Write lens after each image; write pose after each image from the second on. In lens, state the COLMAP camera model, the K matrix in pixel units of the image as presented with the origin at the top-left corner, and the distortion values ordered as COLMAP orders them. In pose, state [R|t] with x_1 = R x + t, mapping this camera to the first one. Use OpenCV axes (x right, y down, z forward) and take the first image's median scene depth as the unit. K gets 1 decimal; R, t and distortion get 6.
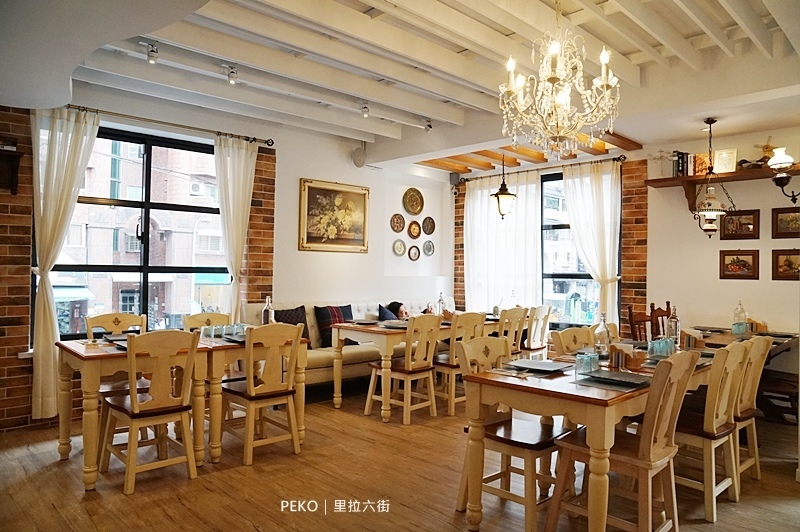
lens RADIAL K [[534.9, 0, 400.0], [0, 534.9, 266.0], [0, 0, 1]] dist [-0.000840, -0.000319]
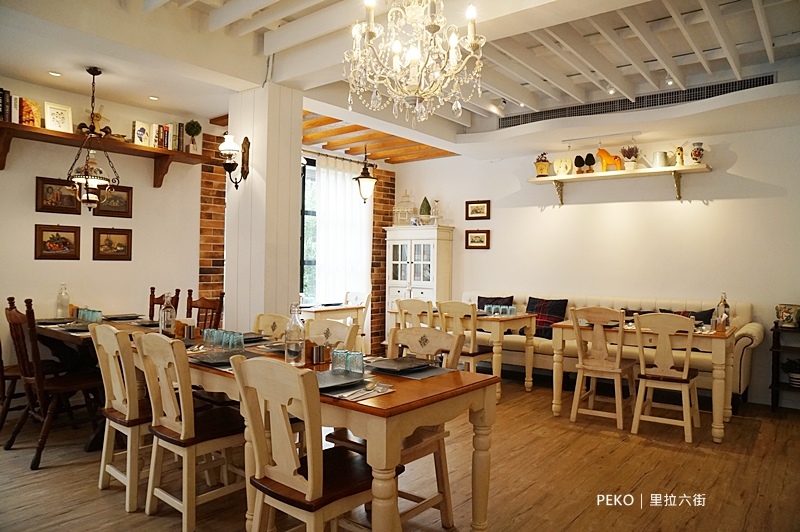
lens RADIAL K [[562.0, 0, 400.0], [0, 562.0, 266.0], [0, 0, 1]] dist [0.000240, 0.000065]
pose [[-0.141680, -0.010257, 0.989859, -0.342684], [-0.012183, 0.999889, 0.008618, 0.021047], [-0.989838, -0.010838, -0.141789, 0.597046]]
